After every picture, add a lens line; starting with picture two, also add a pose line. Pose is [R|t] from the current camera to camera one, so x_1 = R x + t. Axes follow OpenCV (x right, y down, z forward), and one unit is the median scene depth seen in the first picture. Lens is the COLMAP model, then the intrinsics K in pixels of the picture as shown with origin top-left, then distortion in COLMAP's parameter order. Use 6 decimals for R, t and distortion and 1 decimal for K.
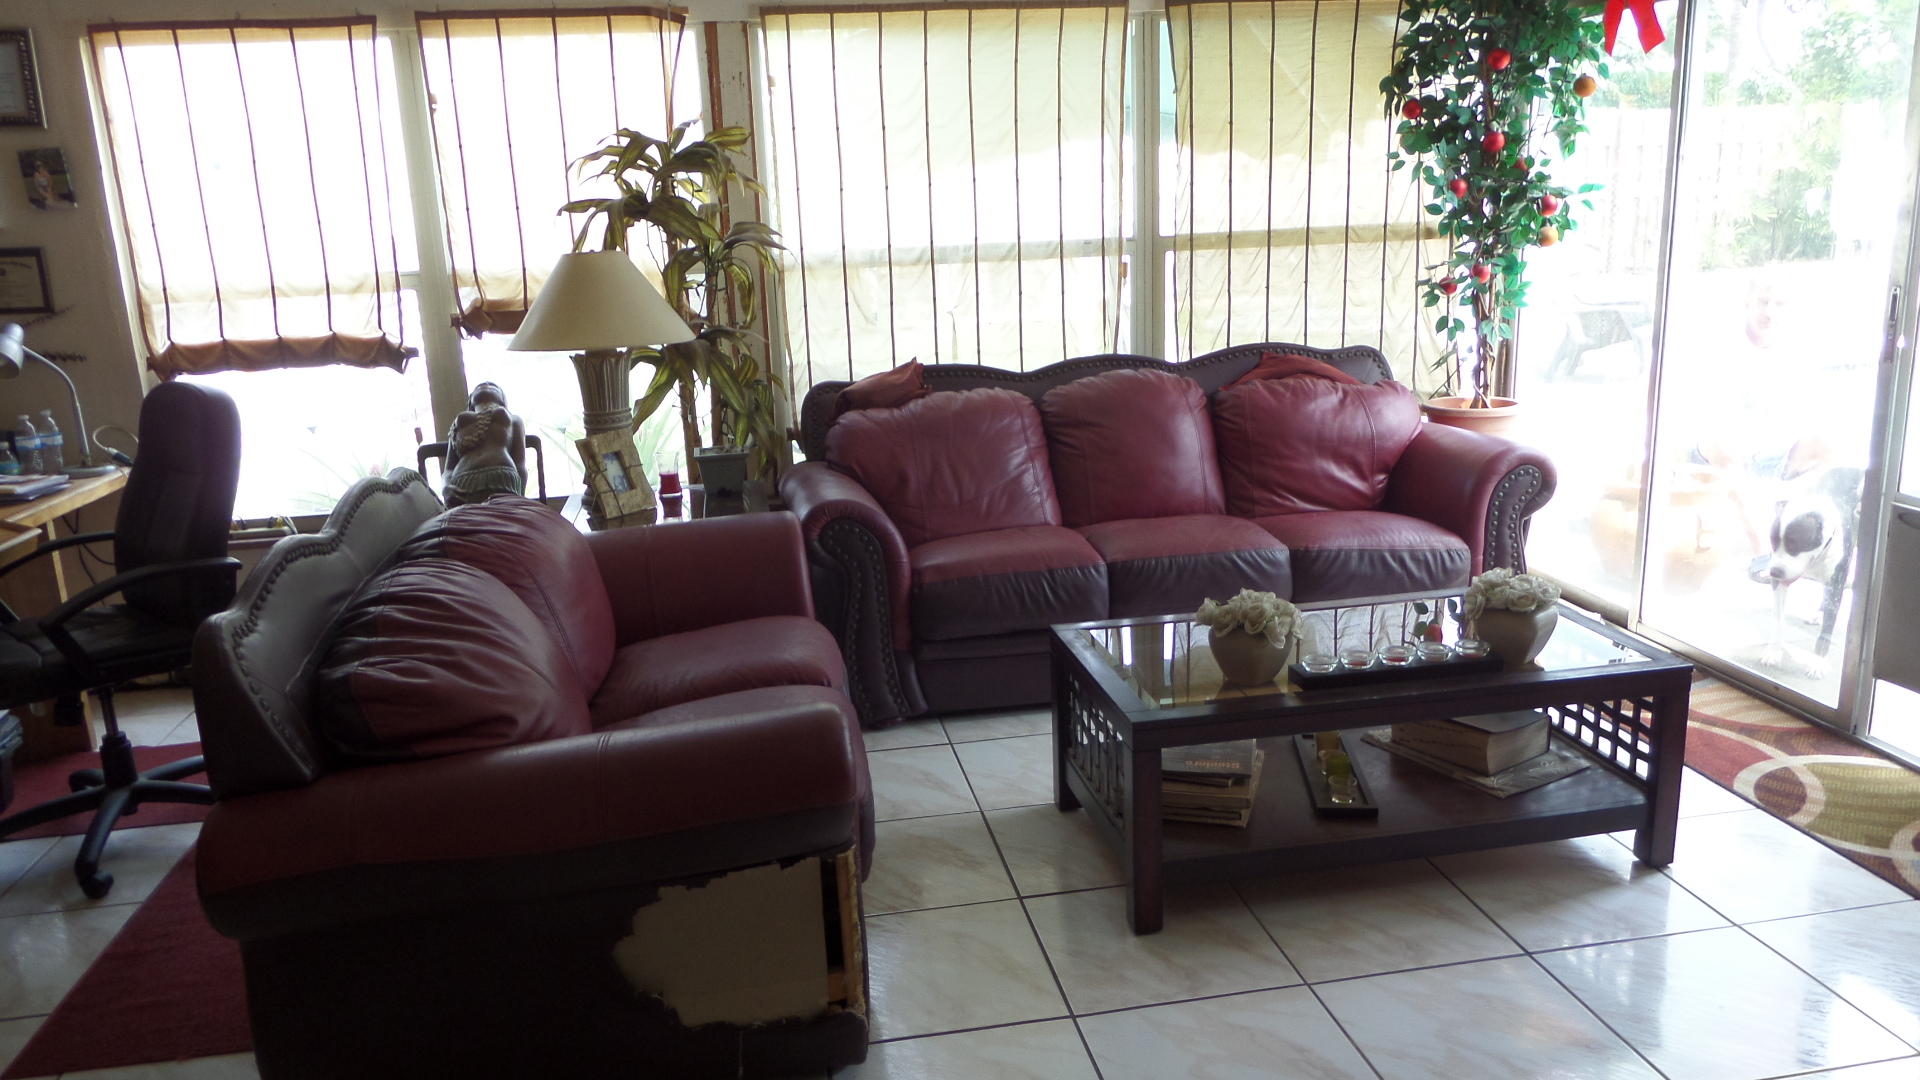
lens RADIAL K [[1404.5, 0, 954.0], [0, 1404.5, 538.6], [0, 0, 1]] dist [-0.008419, -0.008878]
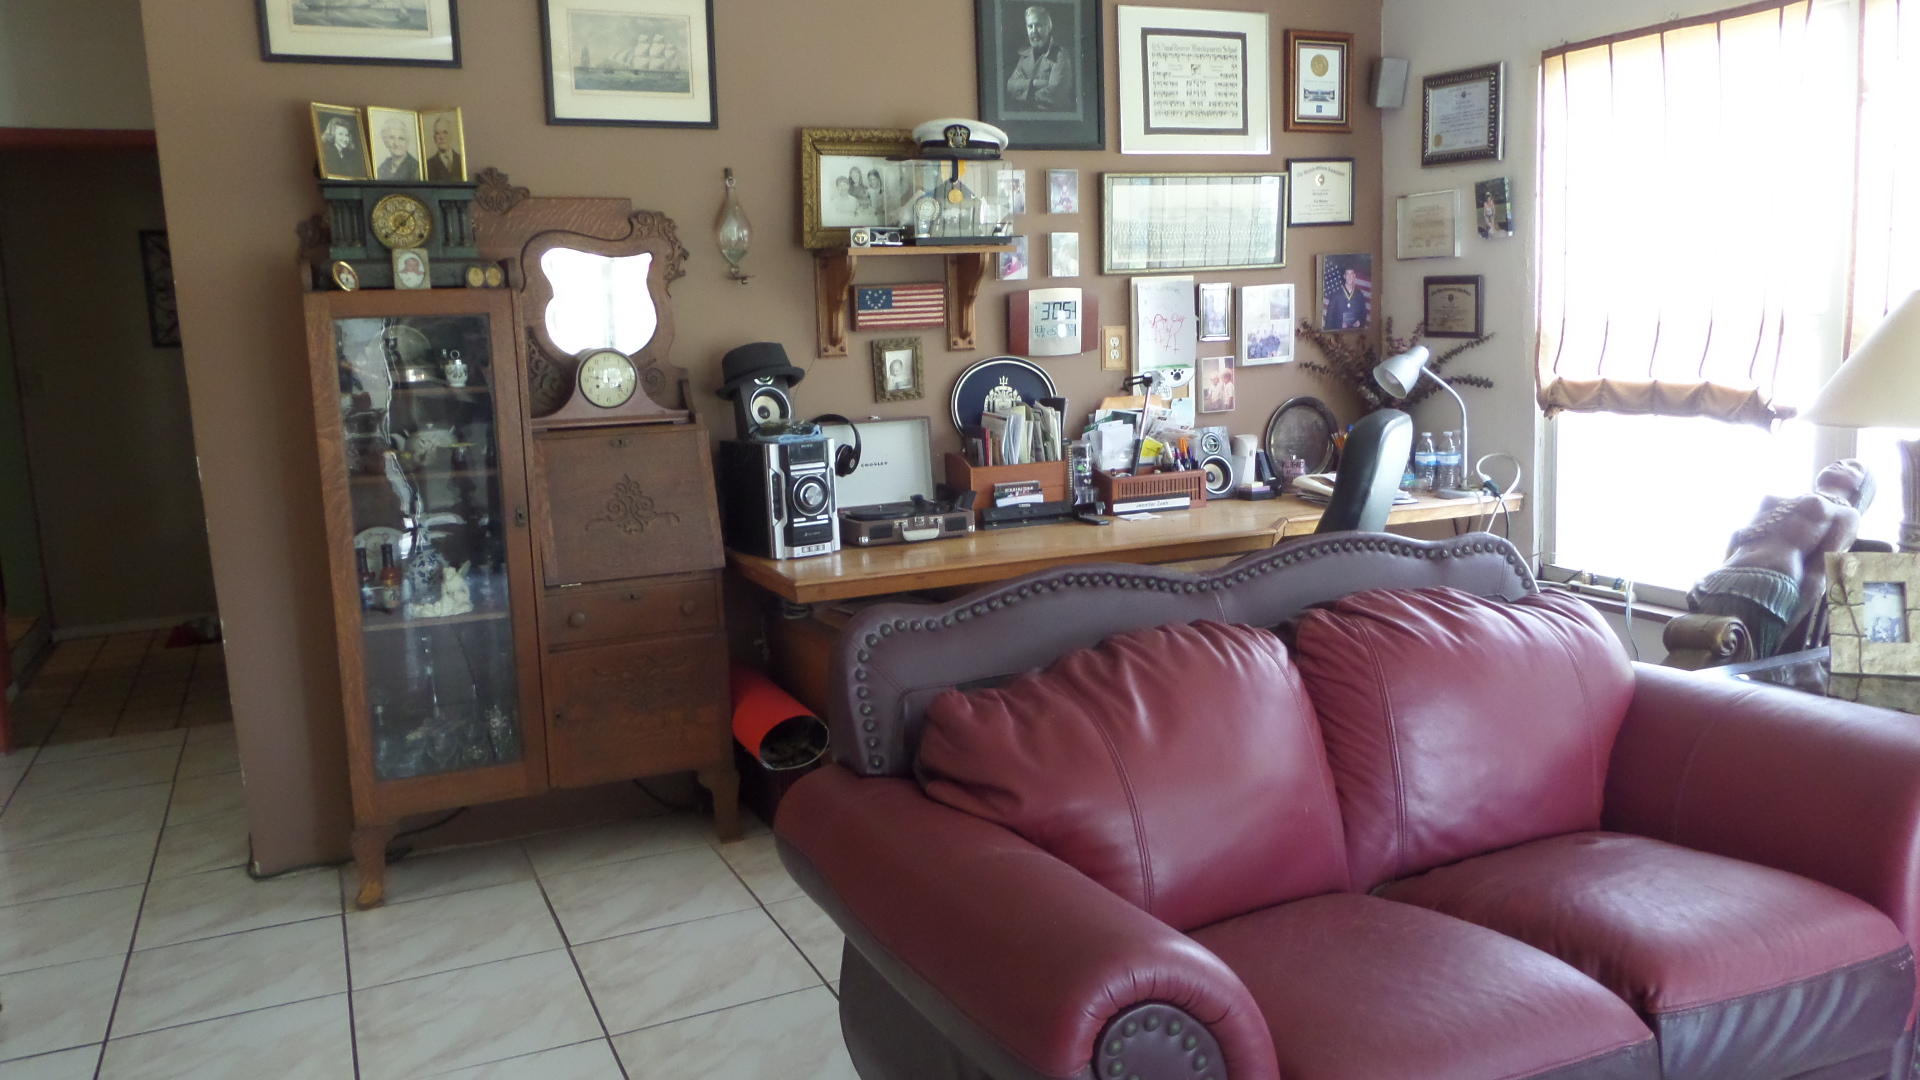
lens RADIAL K [[1404.5, 0, 954.0], [0, 1404.5, 538.6], [0, 0, 1]] dist [-0.008419, -0.008878]
pose [[0.260864, 0.184429, -0.947595, 0.261989], [-0.202925, 0.970127, 0.132951, -0.078674], [0.943807, 0.157608, 0.290496, 0.362706]]
